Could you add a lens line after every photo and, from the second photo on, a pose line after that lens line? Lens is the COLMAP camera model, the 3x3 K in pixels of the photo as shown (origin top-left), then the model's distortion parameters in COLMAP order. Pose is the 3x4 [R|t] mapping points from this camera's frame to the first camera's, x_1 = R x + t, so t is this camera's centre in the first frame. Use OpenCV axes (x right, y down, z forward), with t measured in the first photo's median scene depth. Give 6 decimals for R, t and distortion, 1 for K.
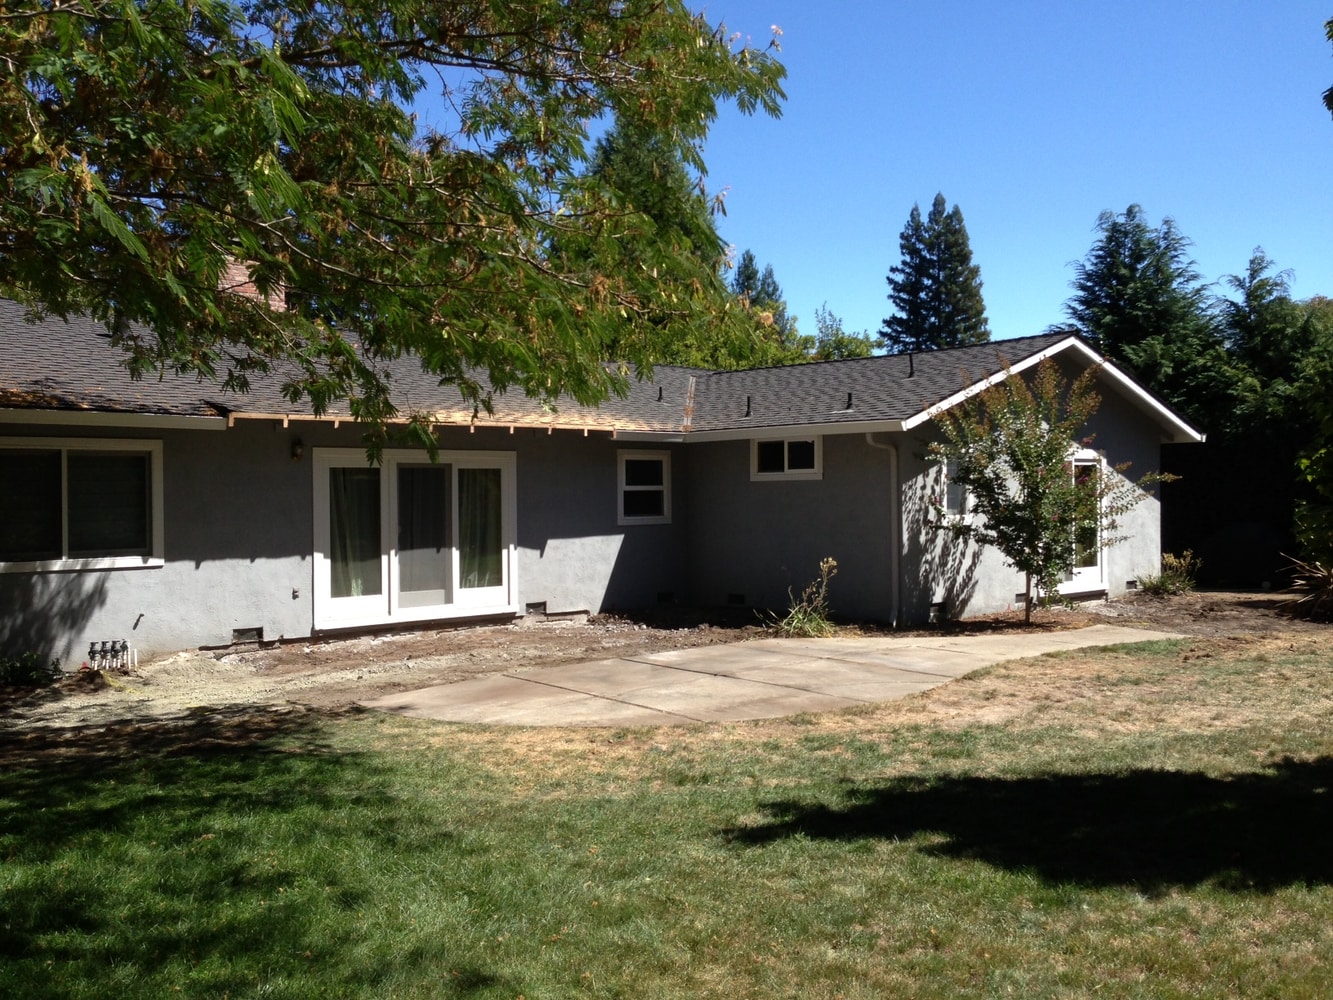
lens RADIAL K [[1259.2, 0, 664.0], [0, 1259.2, 503.7], [0, 0, 1]] dist [0.077576, 0.000000]
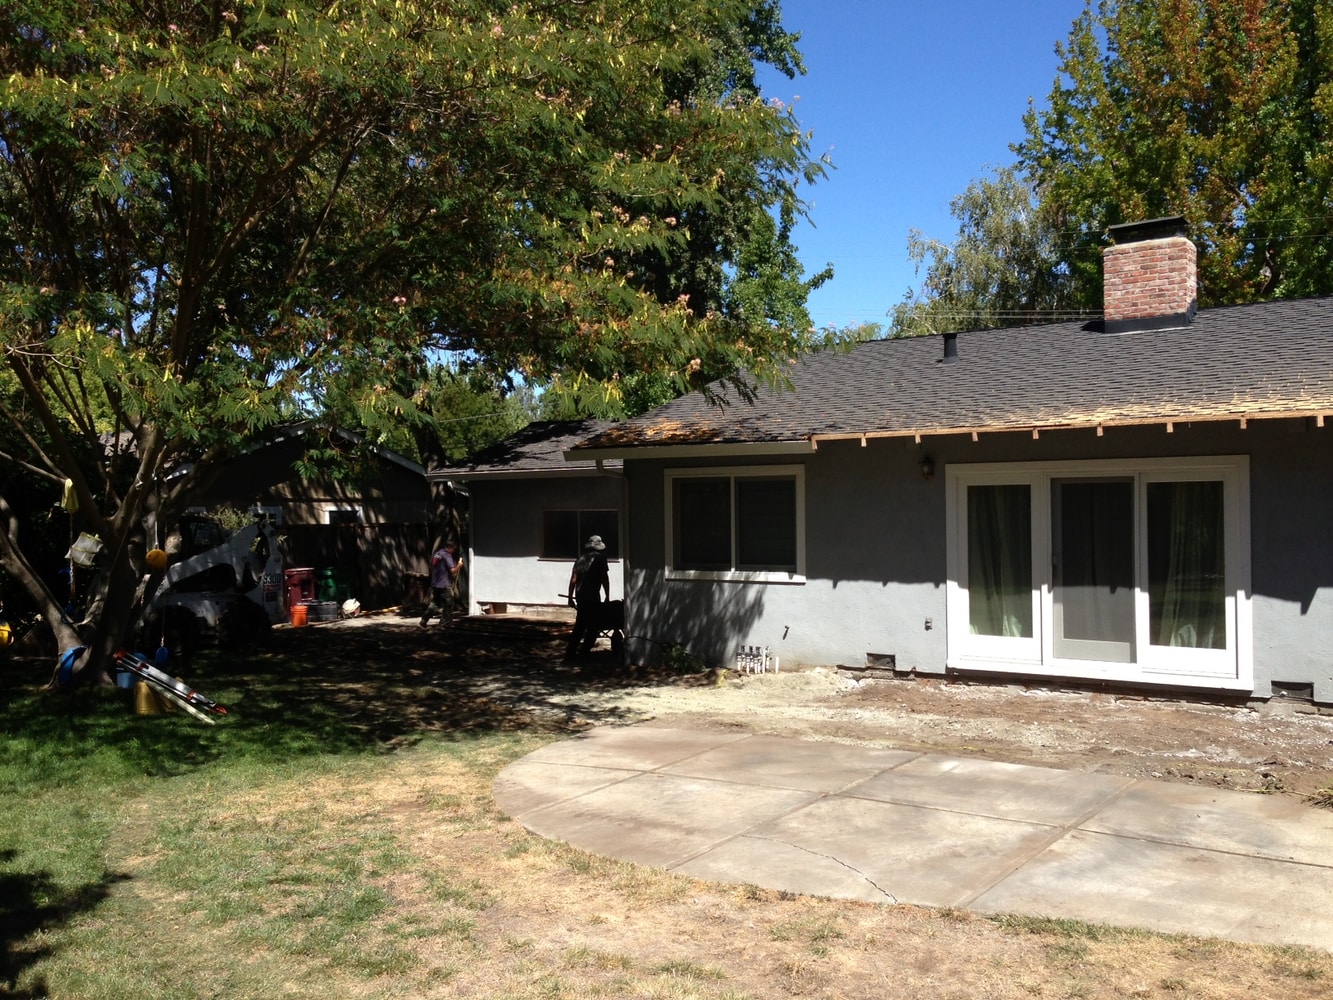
lens RADIAL K [[1259.2, 0, 663.1], [0, 1259.2, 495.6], [0, 0, 1]] dist [0.077576, 0.000000]
pose [[0.204562, -0.005481, -0.978838, 0.567882], [-0.004954, 0.999966, -0.006634, -0.015193], [0.978841, 0.006206, 0.204527, 0.623111]]
